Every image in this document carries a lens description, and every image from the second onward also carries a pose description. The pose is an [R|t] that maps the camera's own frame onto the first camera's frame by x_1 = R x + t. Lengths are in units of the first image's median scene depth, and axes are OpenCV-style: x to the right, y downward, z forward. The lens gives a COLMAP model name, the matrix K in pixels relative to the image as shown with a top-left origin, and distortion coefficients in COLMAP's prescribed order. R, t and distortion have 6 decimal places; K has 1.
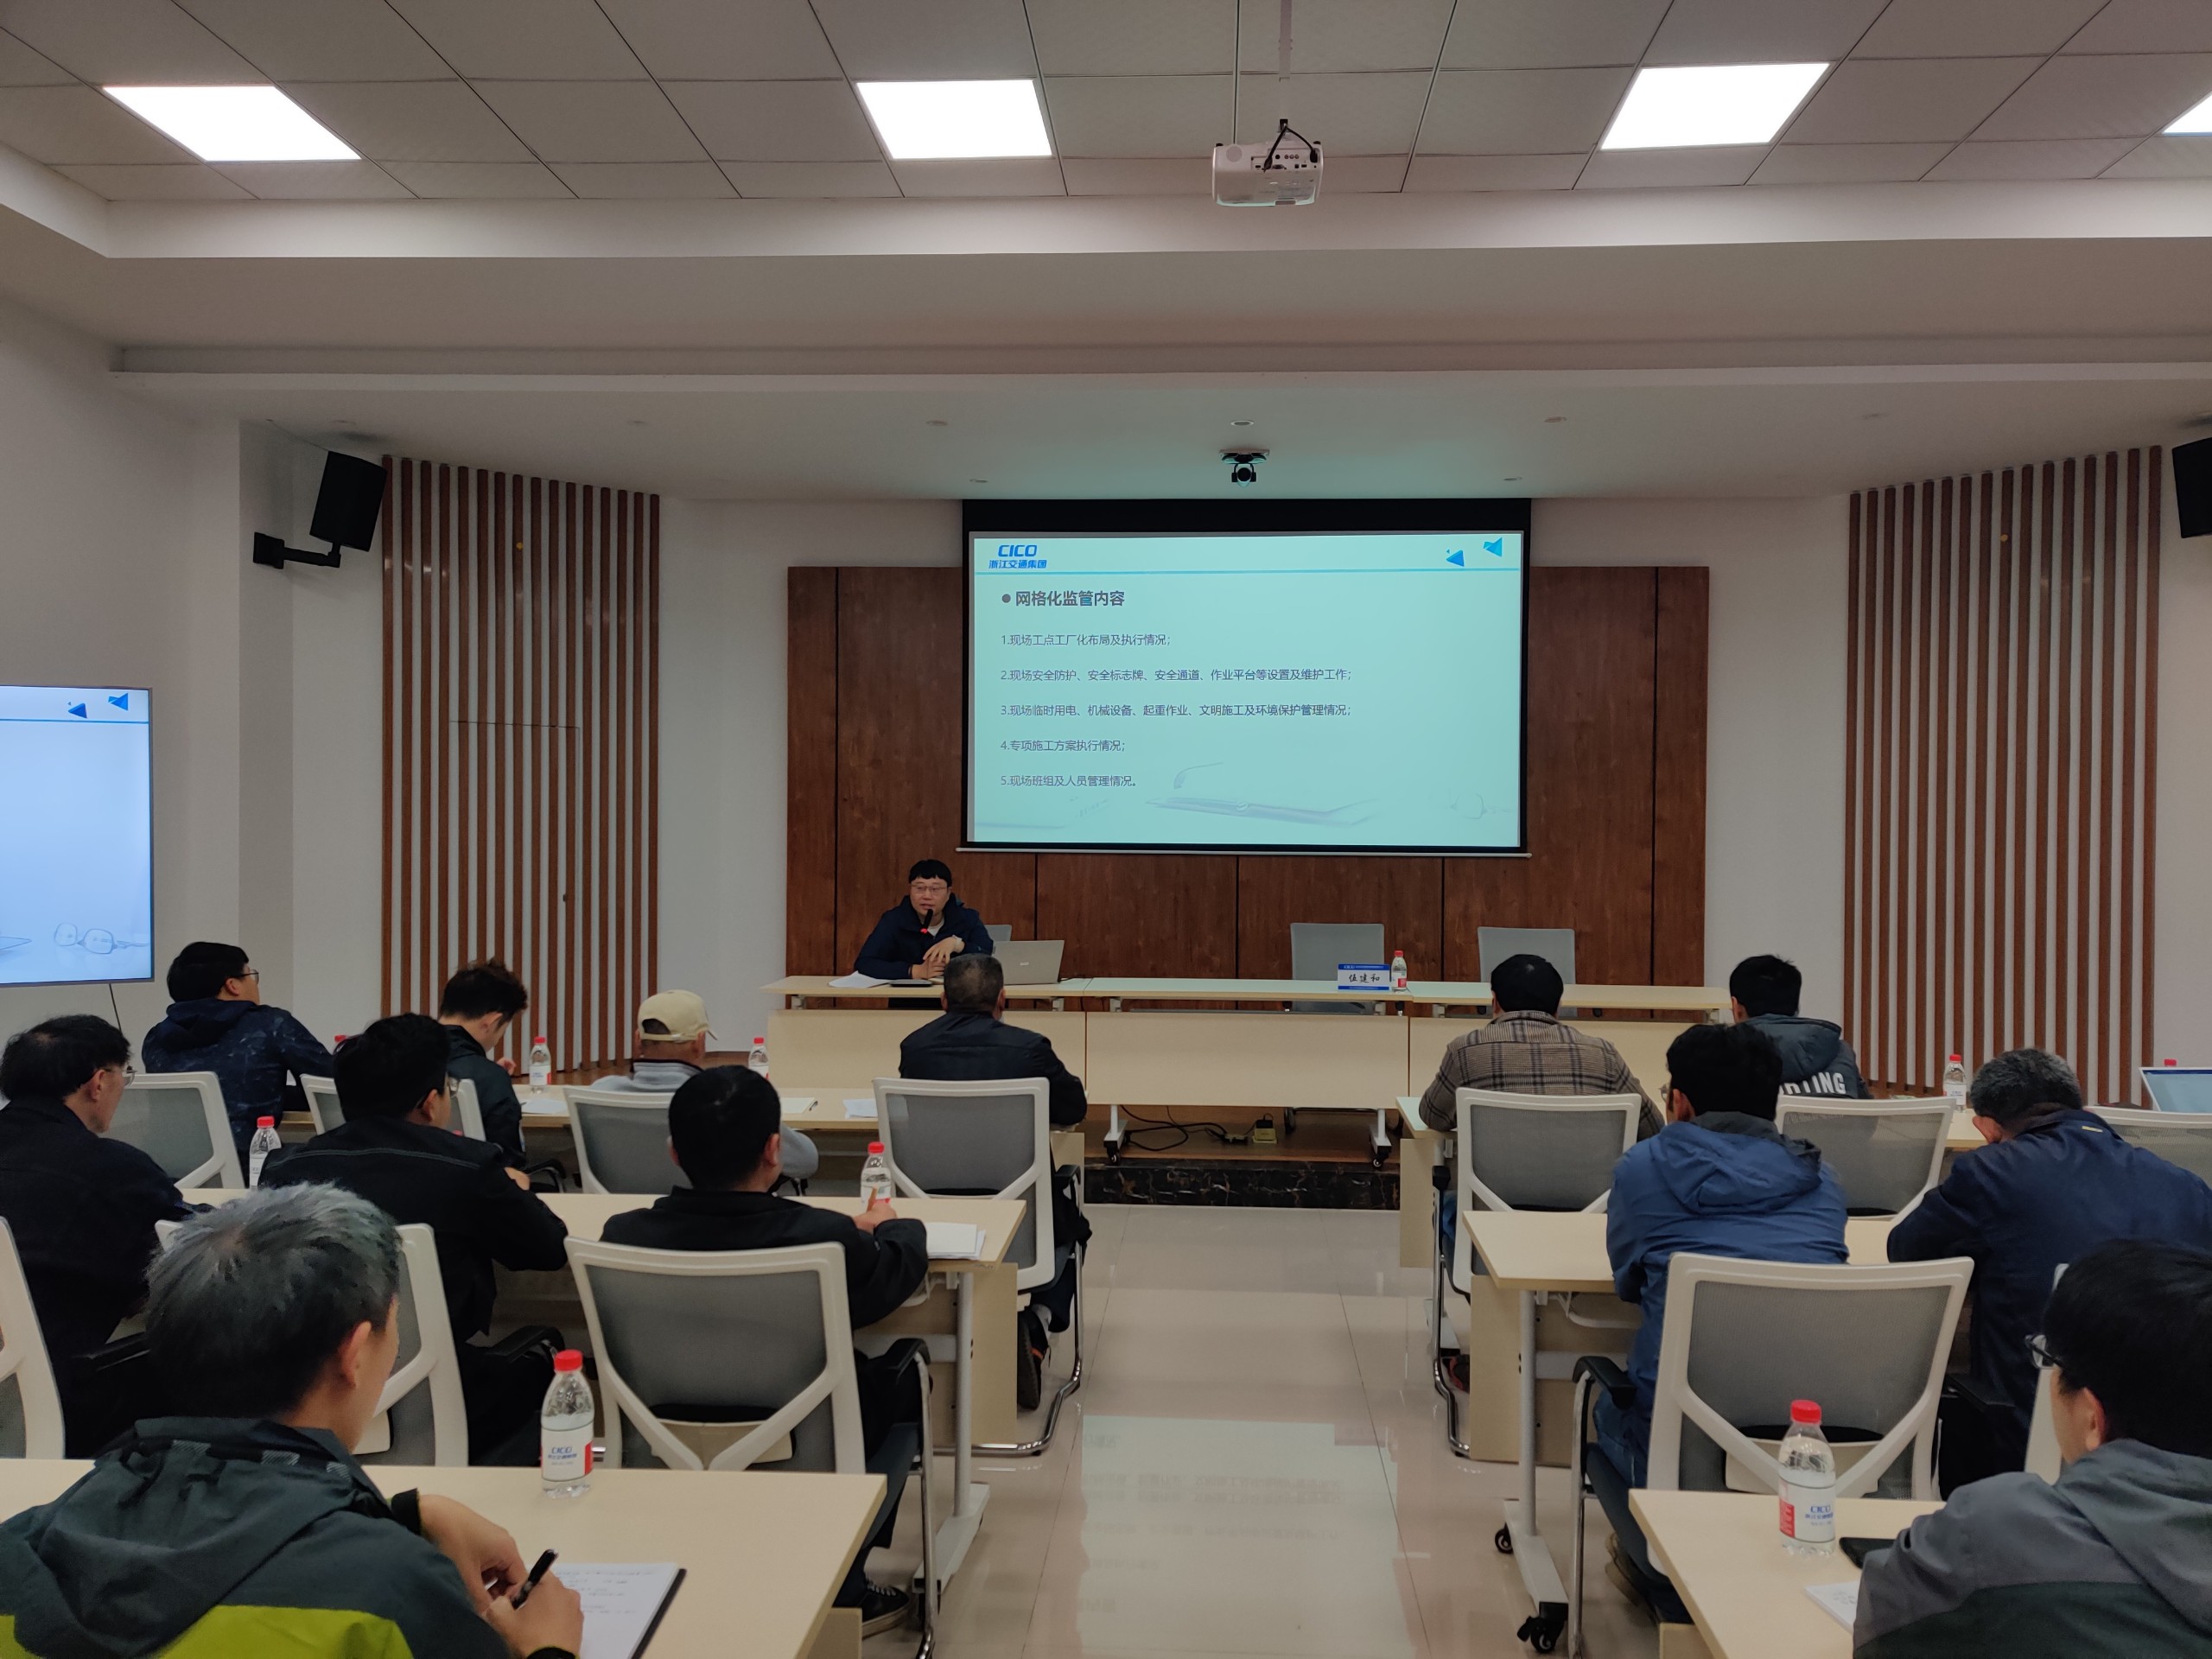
lens RADIAL K [[1716.8, 0, 1127.0], [0, 1716.8, 867.6], [0, 0, 1]] dist [0.030172, -0.001703]
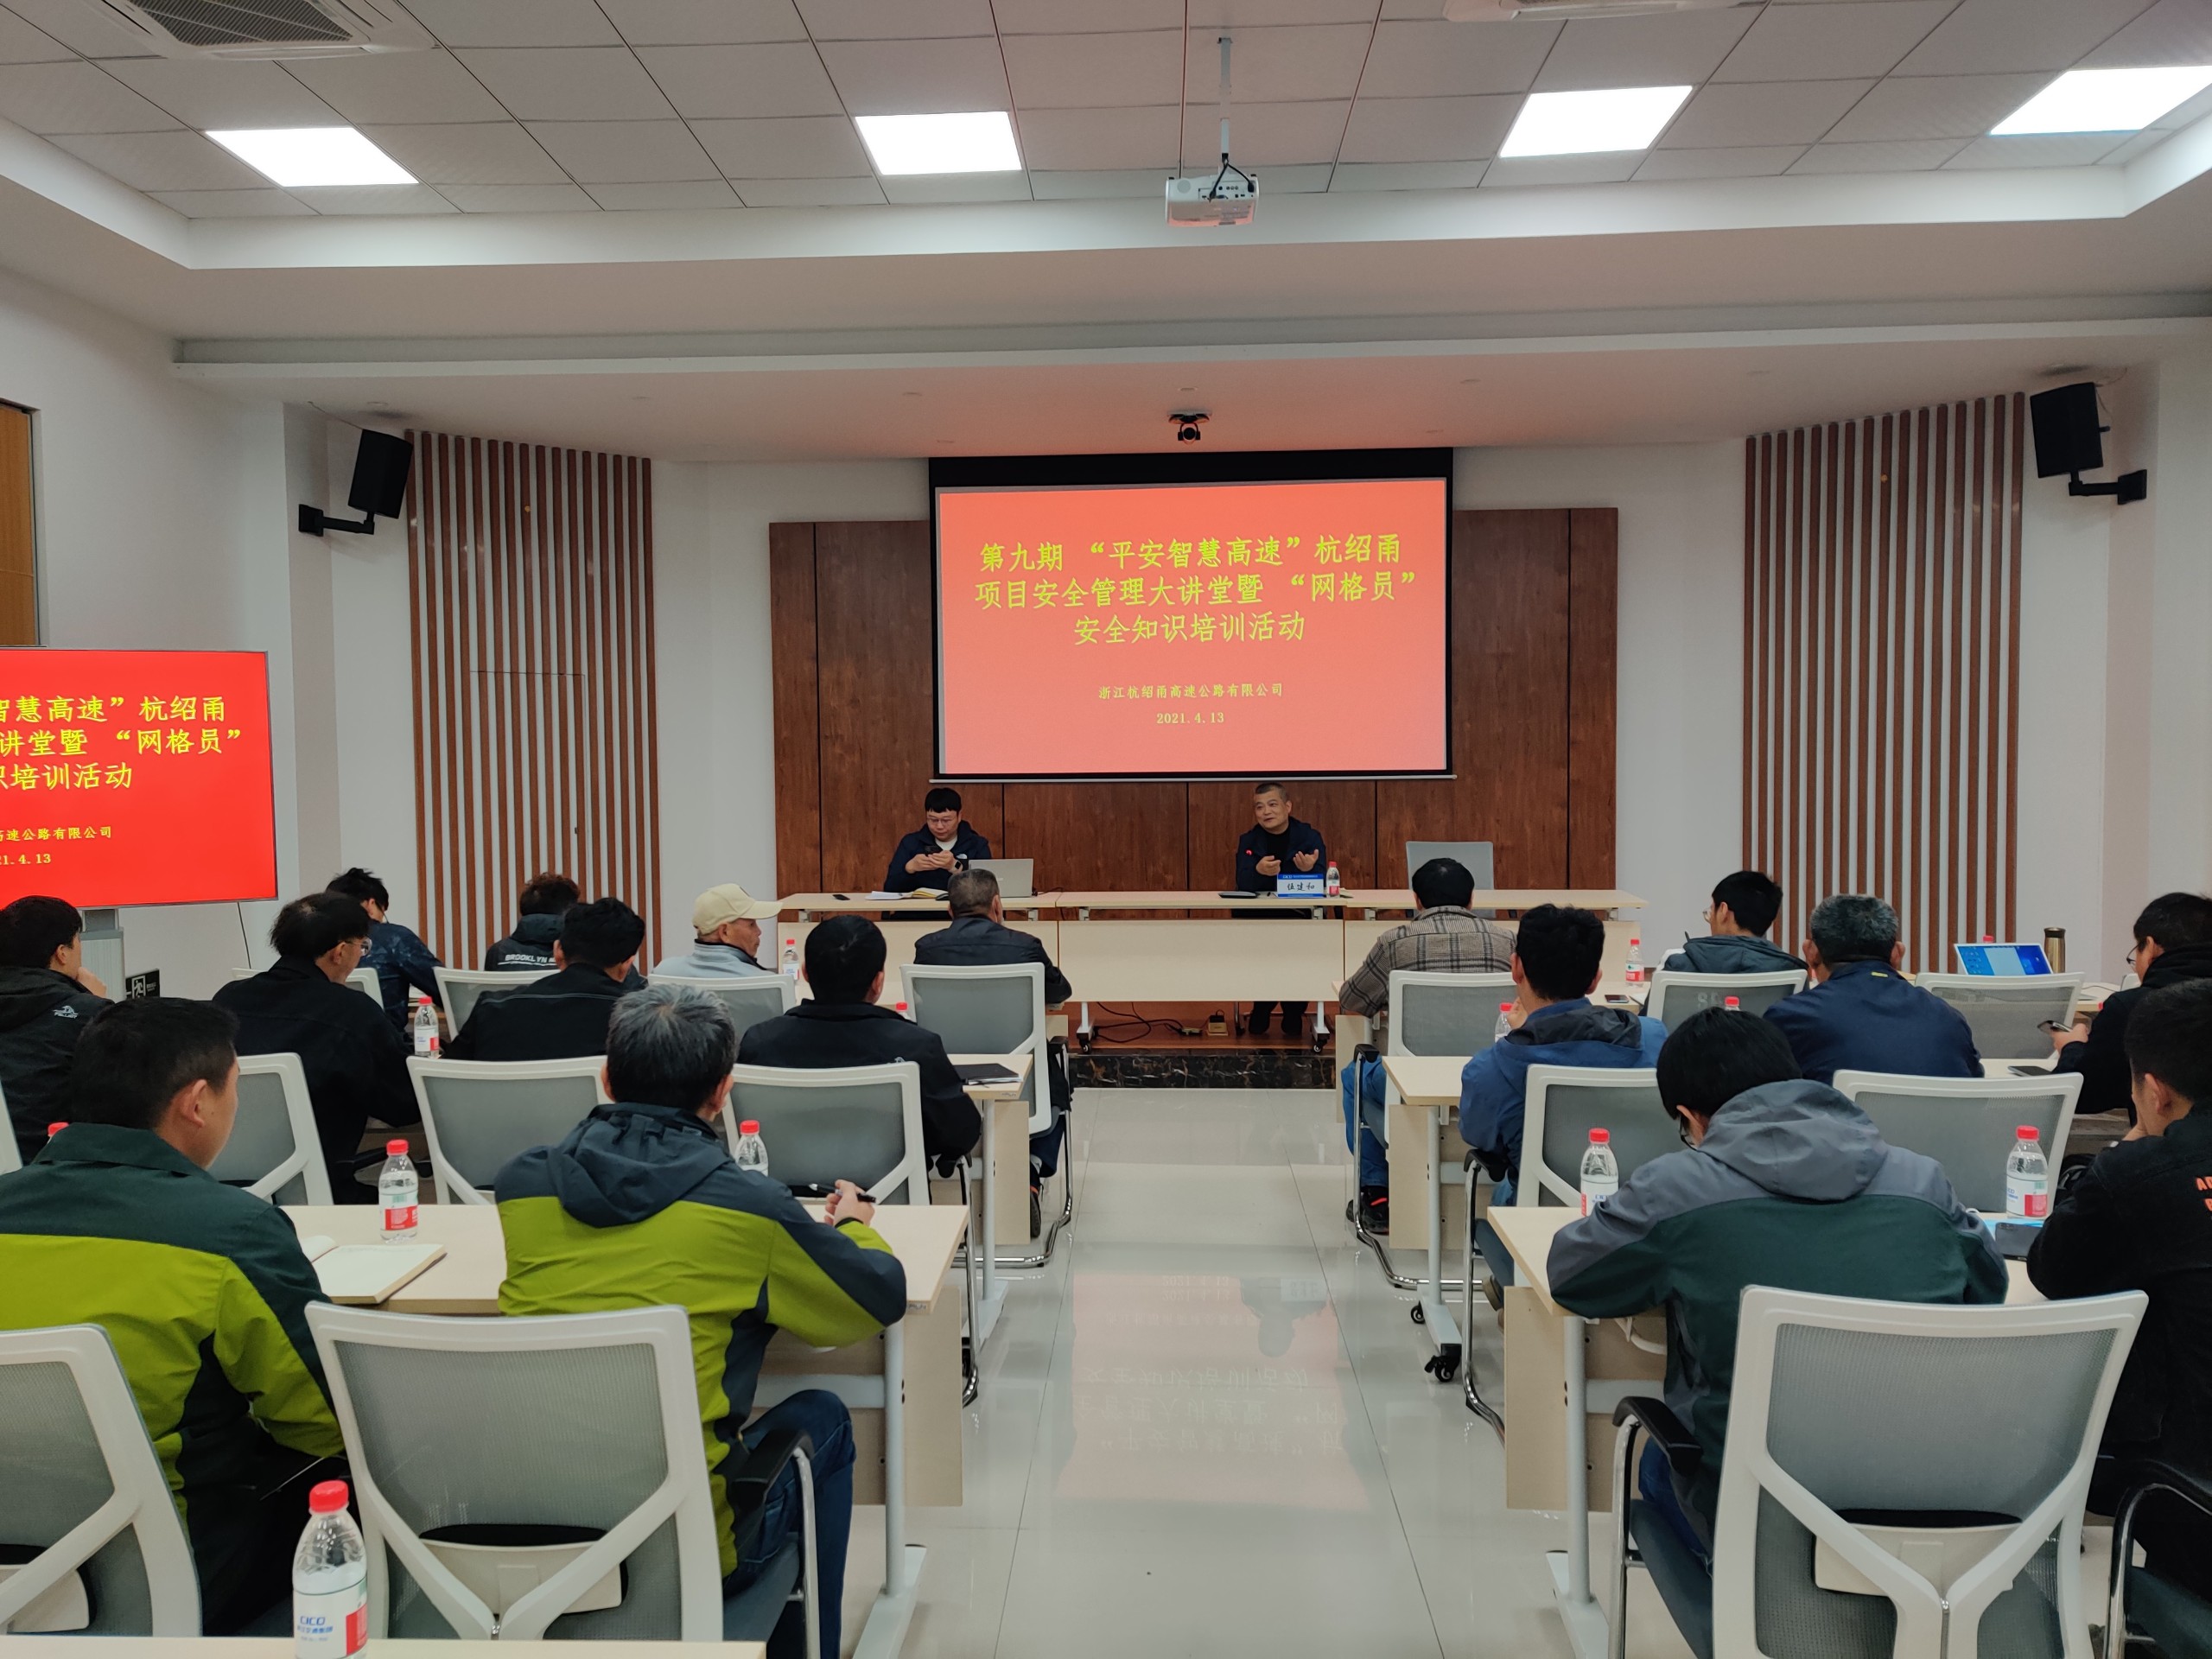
lens RADIAL K [[1717.6, 0, 1064.1], [0, 1717.6, 857.4], [0, 0, 1]] dist [0.033754, -0.001291]
pose [[0.999843, -0.017434, -0.003191, -0.013879], [0.017530, 0.999308, 0.032802, 0.004662], [0.002617, -0.032853, 0.999457, -0.114634]]
